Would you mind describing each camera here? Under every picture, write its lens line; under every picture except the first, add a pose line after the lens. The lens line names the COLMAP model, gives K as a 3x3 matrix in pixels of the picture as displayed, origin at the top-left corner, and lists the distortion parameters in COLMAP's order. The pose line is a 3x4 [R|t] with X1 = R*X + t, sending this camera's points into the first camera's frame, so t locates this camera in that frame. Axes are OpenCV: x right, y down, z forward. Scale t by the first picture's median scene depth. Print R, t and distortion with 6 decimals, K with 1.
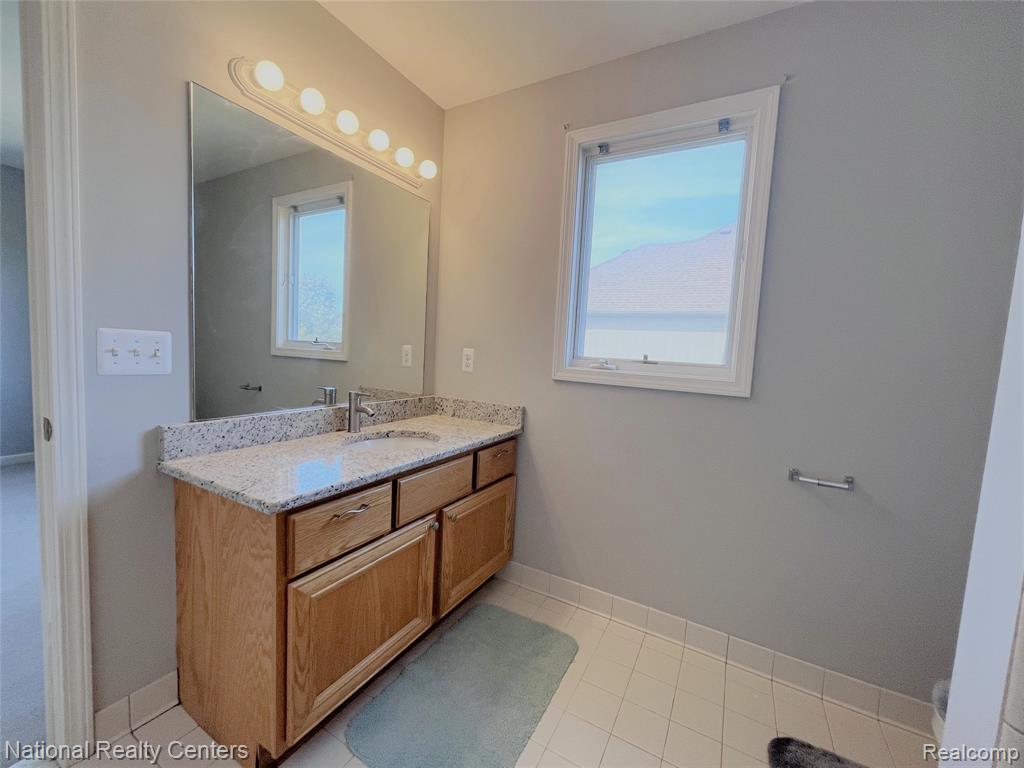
lens RADIAL K [[411.3, 0, 516.7], [0, 411.3, 387.9], [0, 0, 1]] dist [-0.003572, 0.000561]
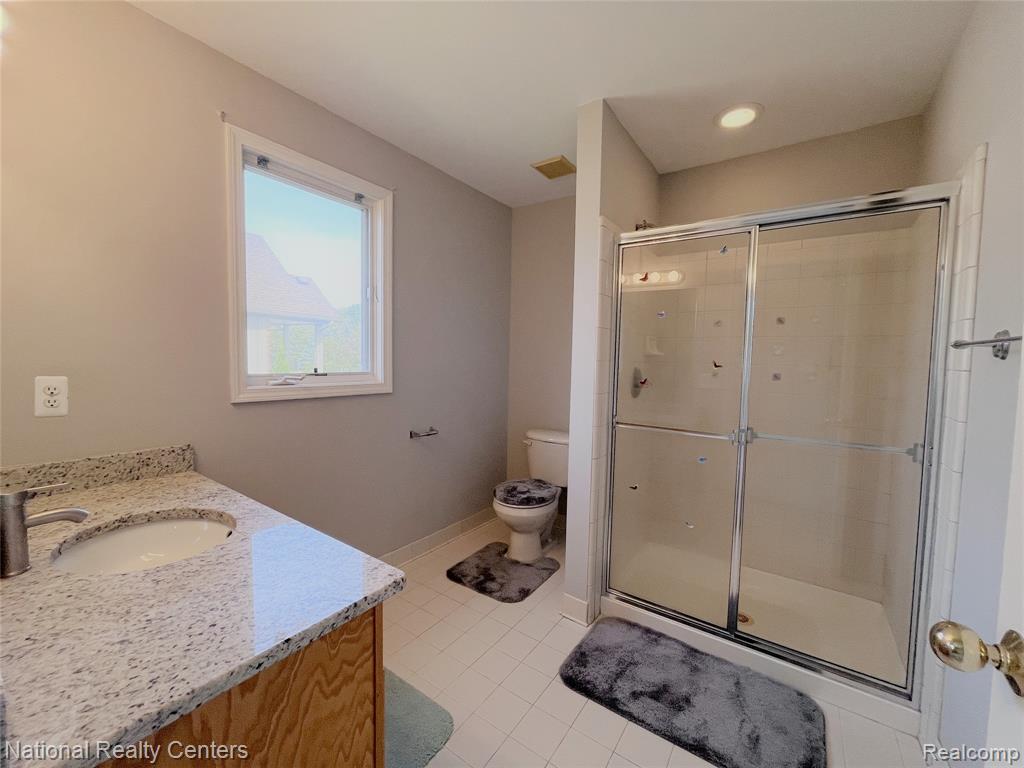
lens RADIAL K [[411.3, 0, 510.2], [0, 411.3, 386.3], [0, 0, 1]] dist [-0.003572, 0.000561]
pose [[0.106460, -0.121348, 0.986885, -0.758472], [0.073007, 0.990800, 0.113954, -0.120720], [-0.991633, 0.059918, 0.114340, 0.335320]]
